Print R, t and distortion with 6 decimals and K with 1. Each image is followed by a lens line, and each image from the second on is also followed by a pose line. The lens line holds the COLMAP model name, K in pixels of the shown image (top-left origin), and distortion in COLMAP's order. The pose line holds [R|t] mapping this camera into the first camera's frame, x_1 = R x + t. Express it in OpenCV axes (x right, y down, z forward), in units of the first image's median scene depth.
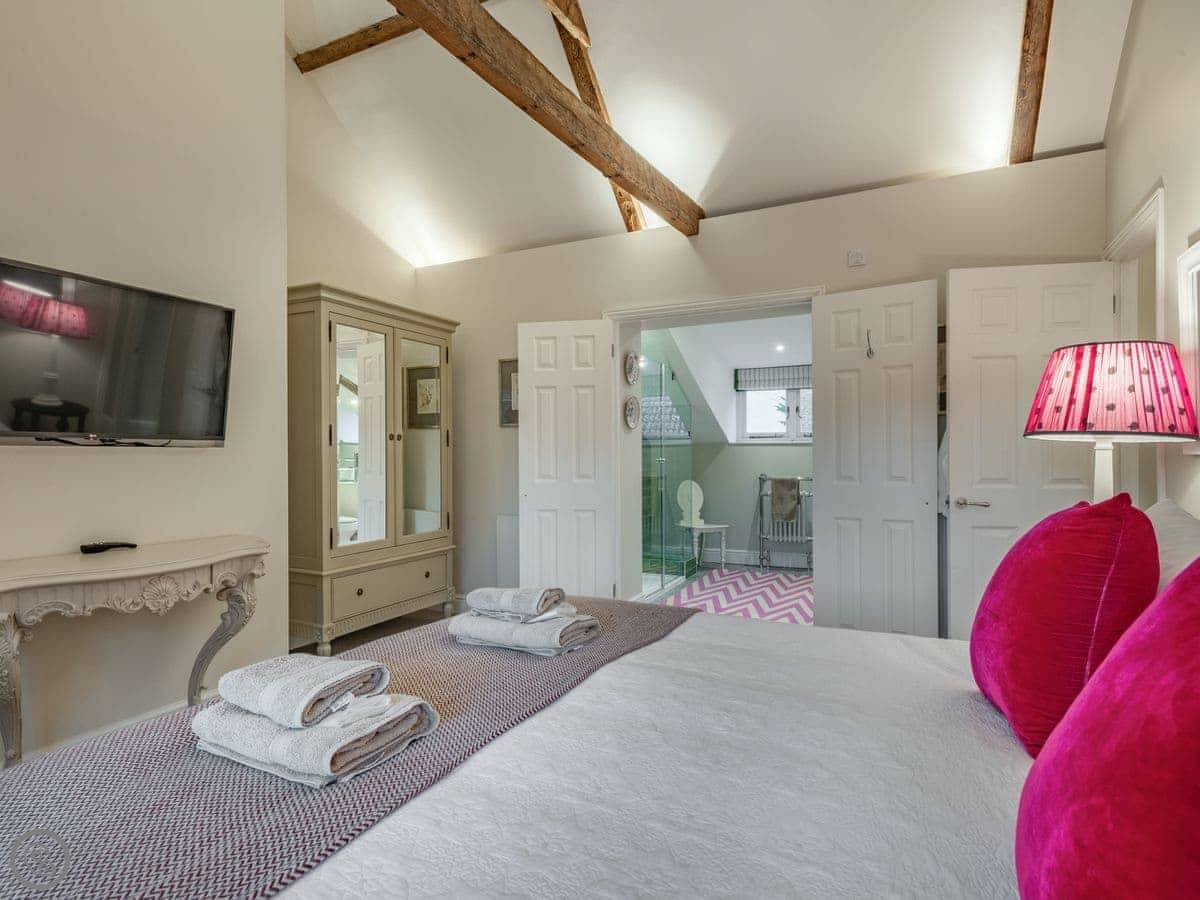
lens RADIAL K [[629.2, 0, 596.6], [0, 629.2, 461.9], [0, 0, 1]] dist [0.020757, 0.000022]
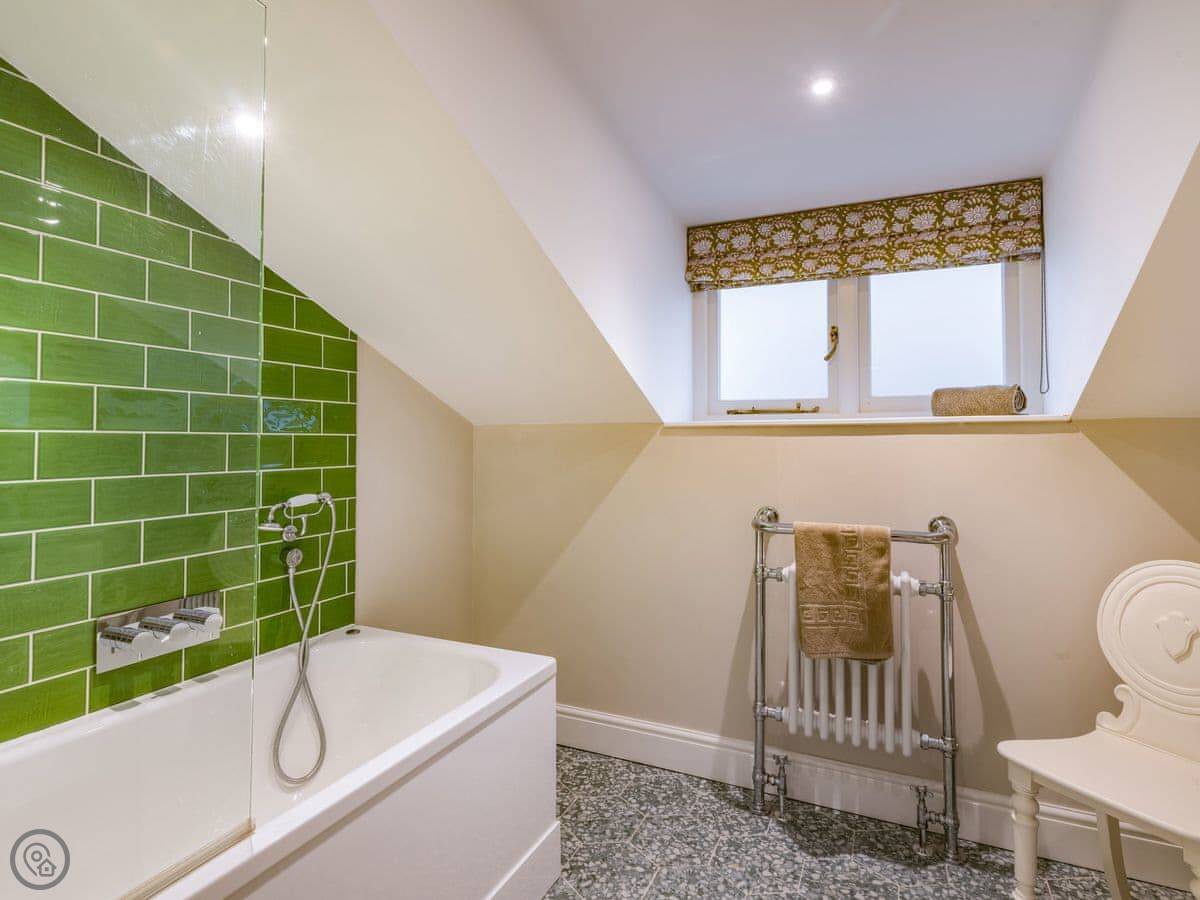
lens RADIAL K [[627.9, 0, 568.1], [0, 627.9, 424.8], [0, 0, 1]] dist [0.016873, -0.018176]
pose [[0.999356, 0.011979, -0.033825, 0.168295], [-0.014104, 0.997895, -0.063296, -0.003061], [0.032996, 0.063733, 0.997421, 0.652823]]
